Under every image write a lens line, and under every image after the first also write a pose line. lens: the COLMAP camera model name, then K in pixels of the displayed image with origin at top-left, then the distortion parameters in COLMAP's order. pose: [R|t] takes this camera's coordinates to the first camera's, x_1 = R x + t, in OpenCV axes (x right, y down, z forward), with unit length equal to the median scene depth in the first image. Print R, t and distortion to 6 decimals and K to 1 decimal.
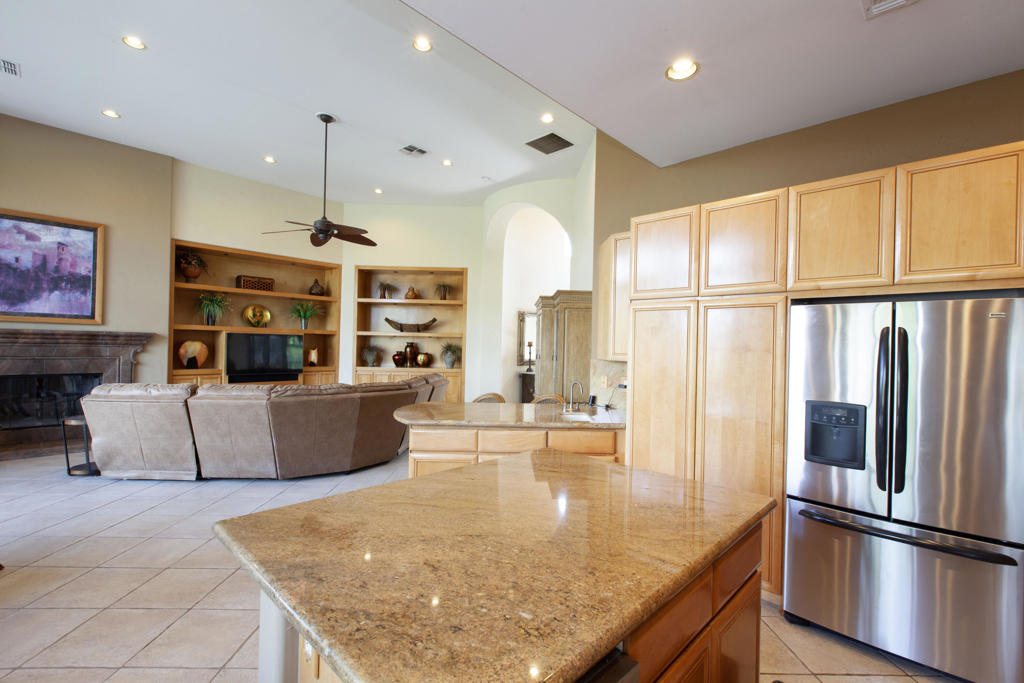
lens RADIAL K [[467.4, 0, 504.9], [0, 467.4, 344.6], [0, 0, 1]] dist [0.007476, 0.001850]
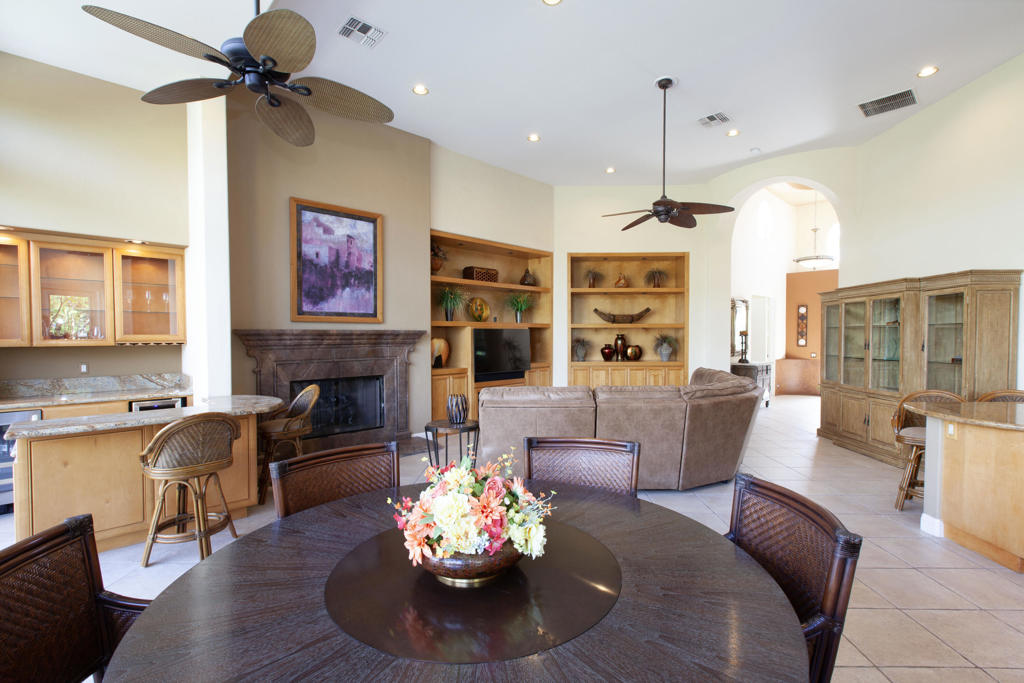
lens RADIAL K [[467.4, 0, 519.3], [0, 467.4, 349.7], [0, 0, 1]] dist [0.007476, 0.001850]
pose [[0.999168, -0.022331, -0.034123, -0.547954], [0.023394, 0.999243, 0.031072, -0.011600], [0.033403, -0.031845, 0.998935, 0.078339]]
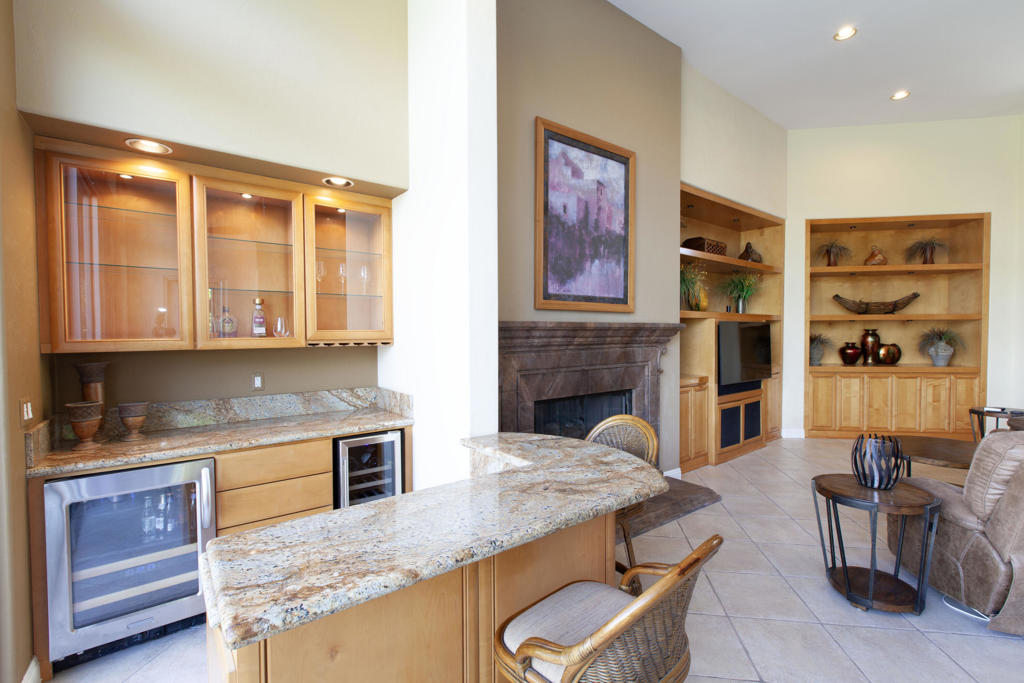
lens RADIAL K [[467.4, 0, 521.0], [0, 467.4, 343.6], [0, 0, 1]] dist [0.007476, 0.001850]
pose [[0.990167, -0.021601, -0.138212, -0.909136], [0.024998, 0.999425, 0.022890, -0.018279], [0.137638, -0.026120, 0.990138, 0.348318]]
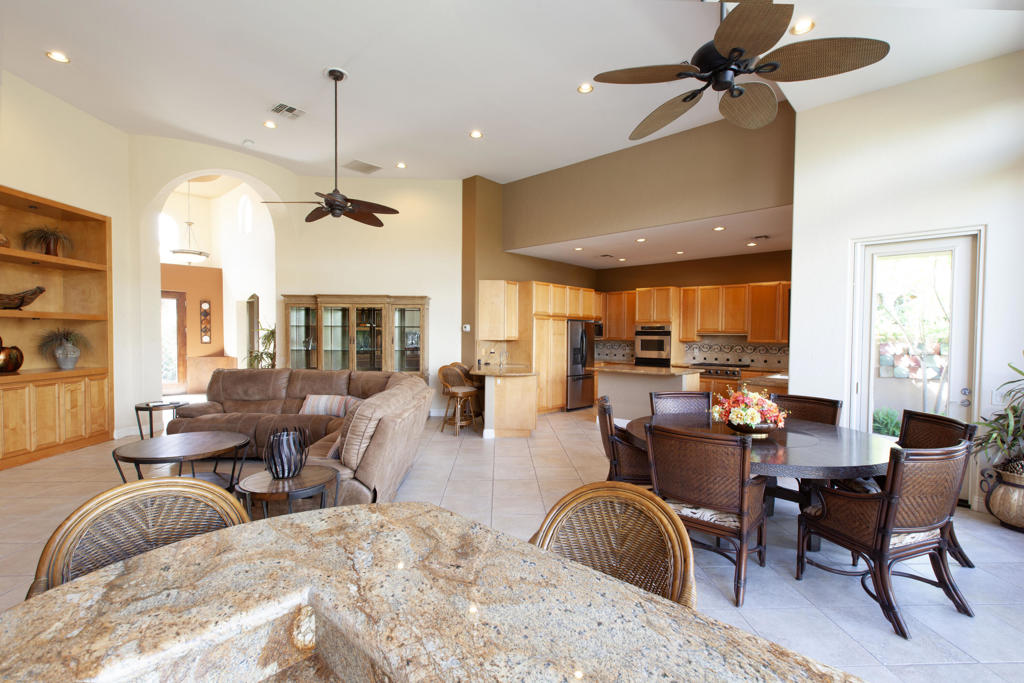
lens RADIAL K [[467.4, 0, 520.1], [0, 467.4, 344.3], [0, 0, 1]] dist [0.007476, 0.001850]
pose [[-0.032577, -0.043749, 0.998511, -1.114969], [-0.008406, 0.999018, 0.043497, -0.022101], [-0.999434, -0.006977, -0.032912, 0.600688]]
